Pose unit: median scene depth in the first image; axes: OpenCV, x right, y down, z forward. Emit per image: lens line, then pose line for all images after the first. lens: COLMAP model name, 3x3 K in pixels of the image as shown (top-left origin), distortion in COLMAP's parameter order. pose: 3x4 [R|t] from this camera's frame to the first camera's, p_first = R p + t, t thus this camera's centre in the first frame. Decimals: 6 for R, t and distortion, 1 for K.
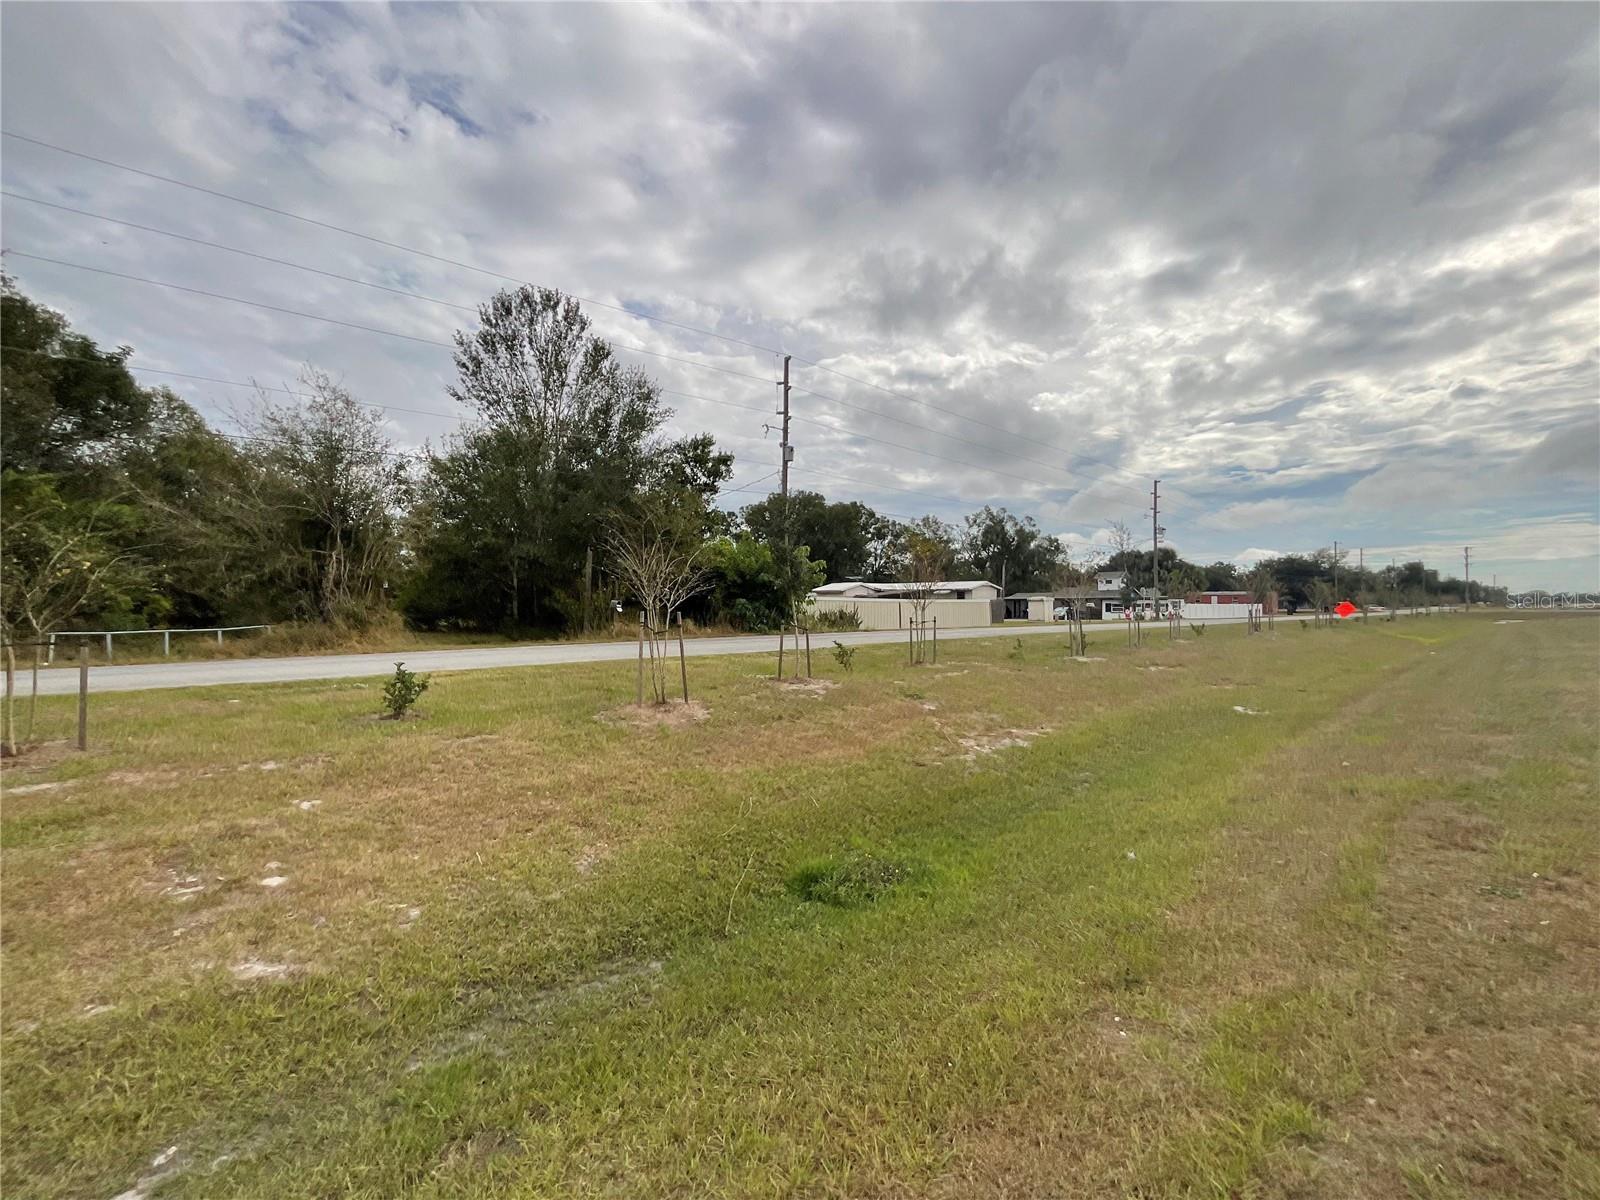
lens RADIAL K [[657.6, 0, 807.6], [0, 657.6, 598.6], [0, 0, 1]] dist [0.003528, -0.000460]
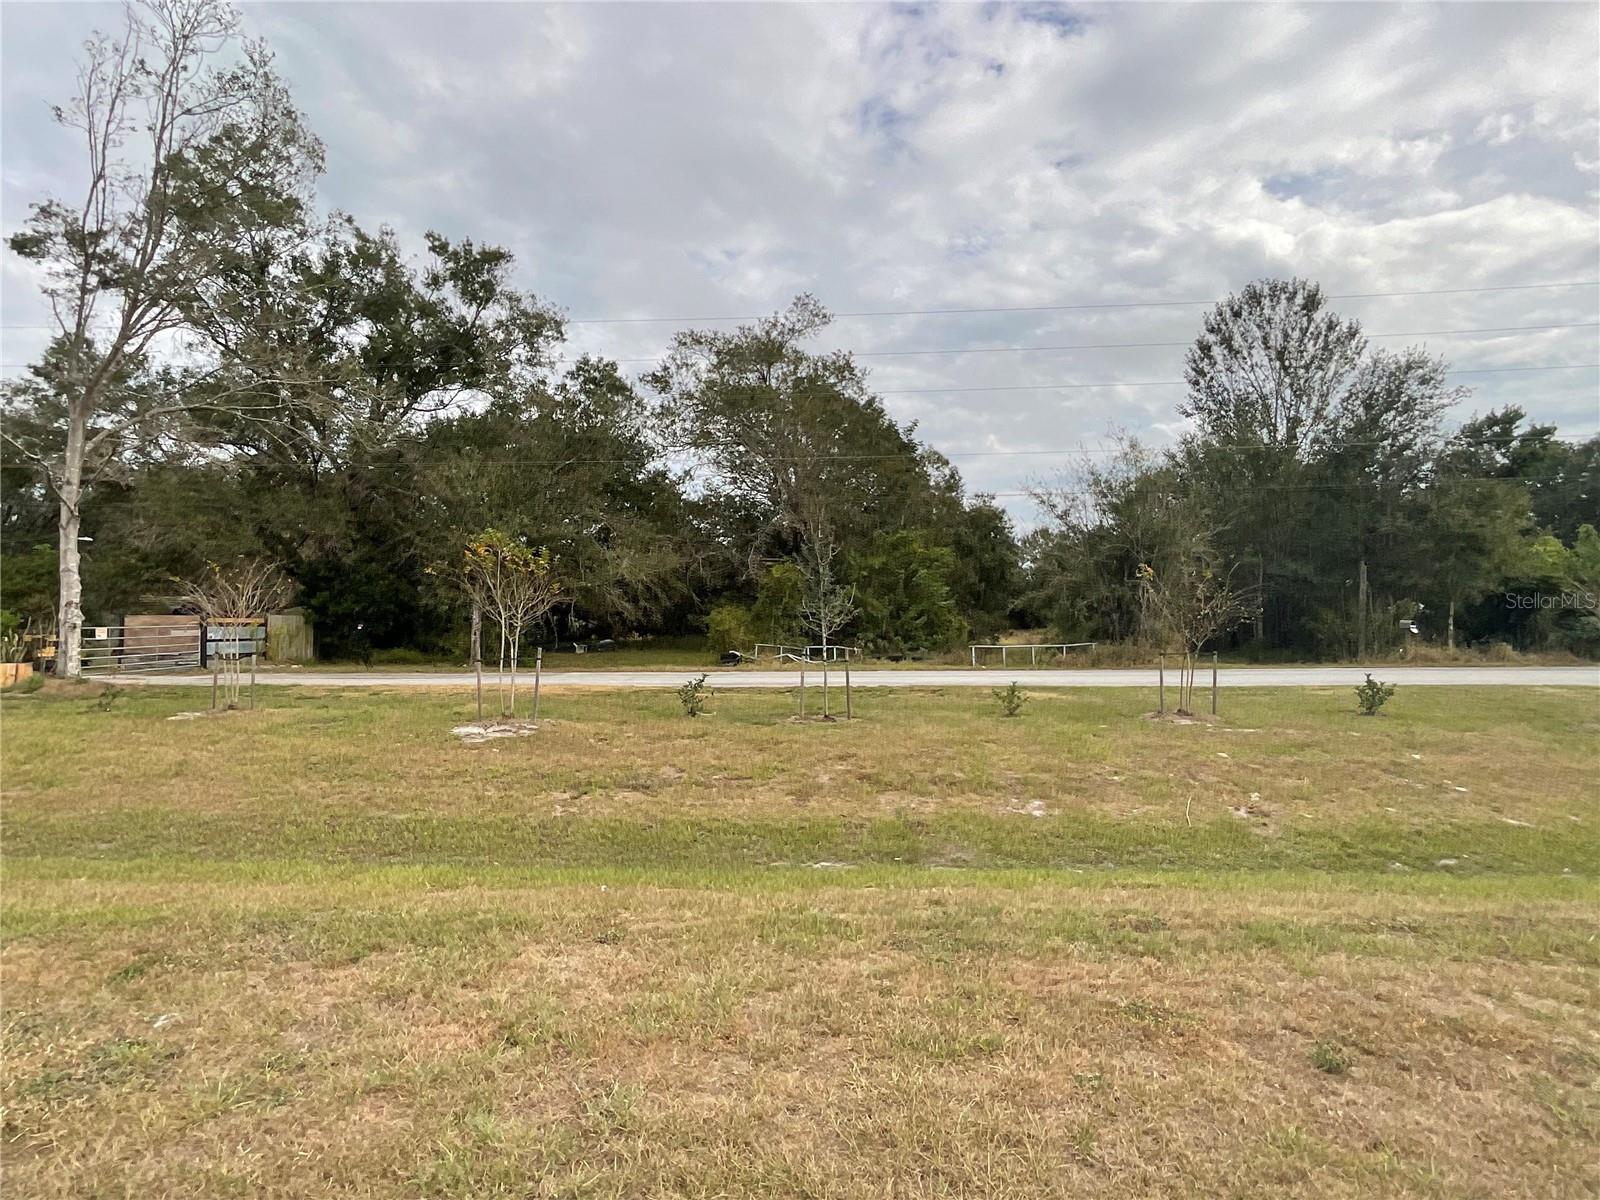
lens RADIAL K [[882.5, 0, 773.2], [0, 882.5, 654.0], [0, 0, 1]] dist [0.000048, 0.002630]
pose [[0.728732, 0.028161, -0.684220, -0.074028], [0.011607, 0.998503, 0.053457, -0.024711], [0.684701, -0.046897, 0.727314, -0.430135]]
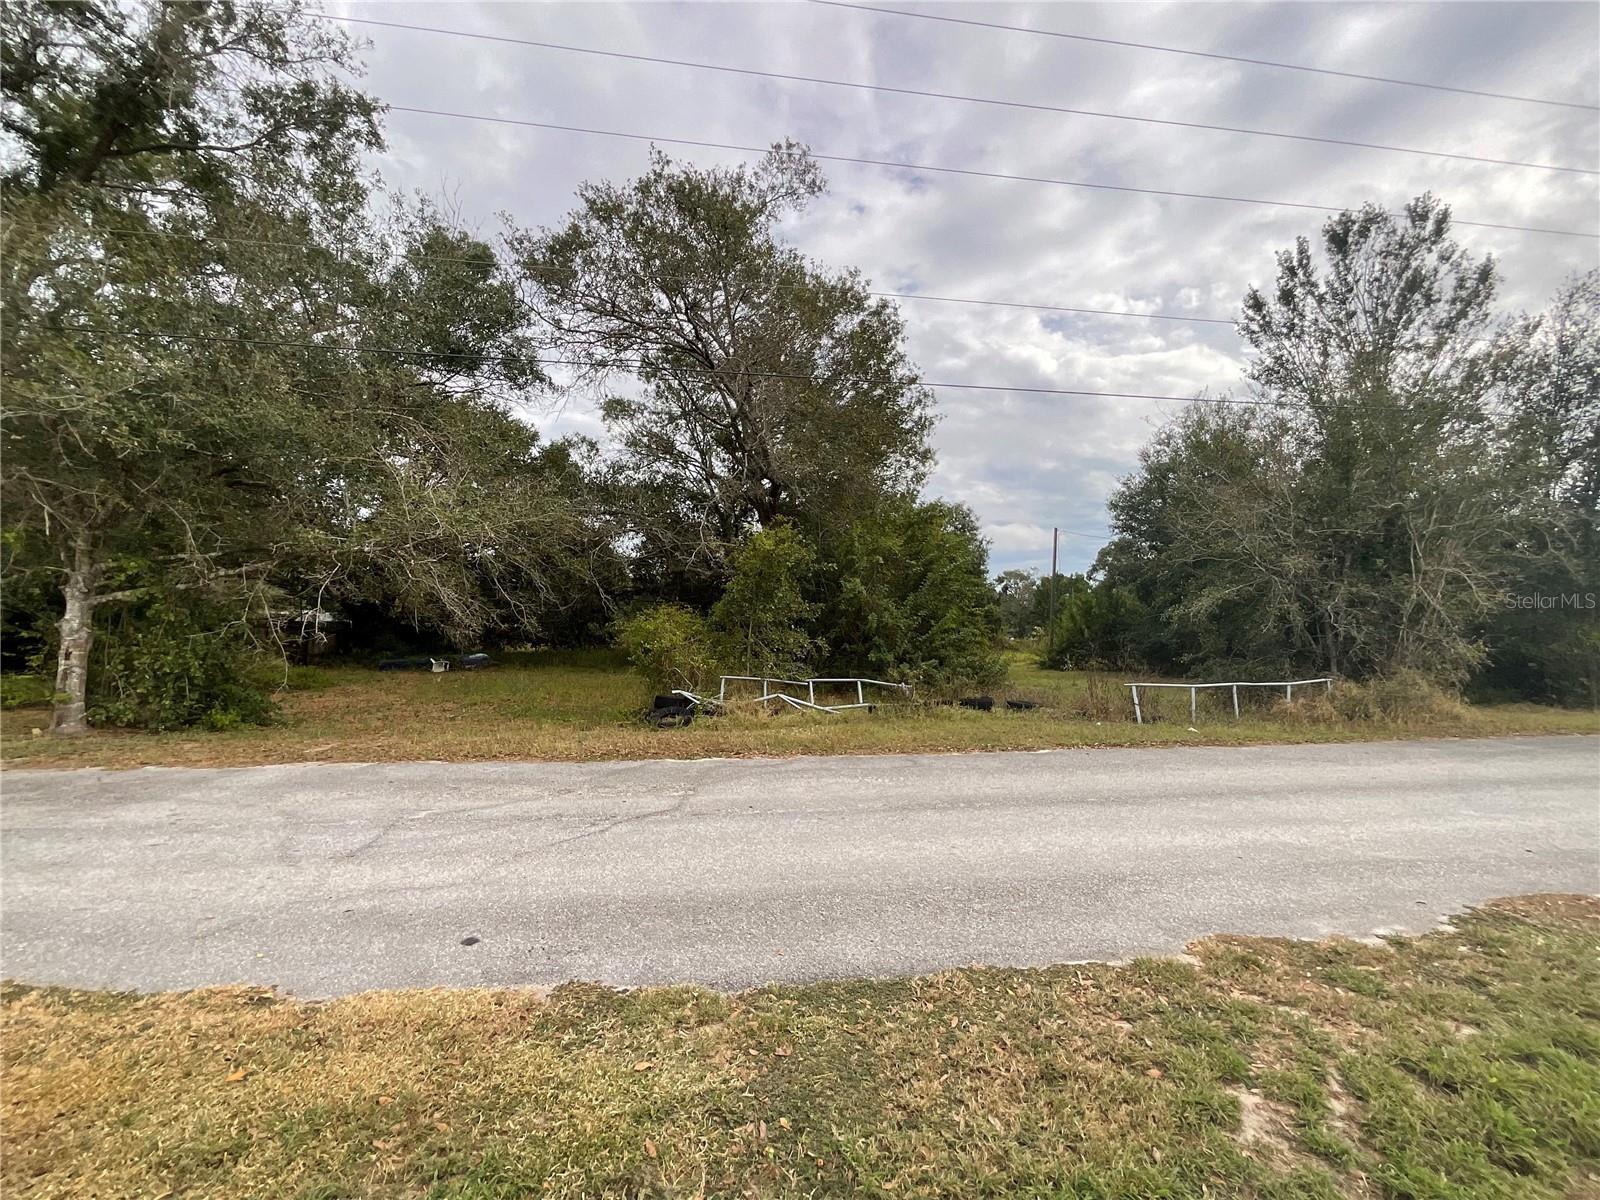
lens RADIAL K [[657.6, 0, 807.6], [0, 657.6, 598.6], [0, 0, 1]] dist [0.003528, -0.000460]
pose [[0.853869, -0.006970, -0.520441, -0.616279], [-0.008432, 0.999594, -0.027222, -0.016009], [0.520419, 0.027632, 0.853464, 0.063221]]
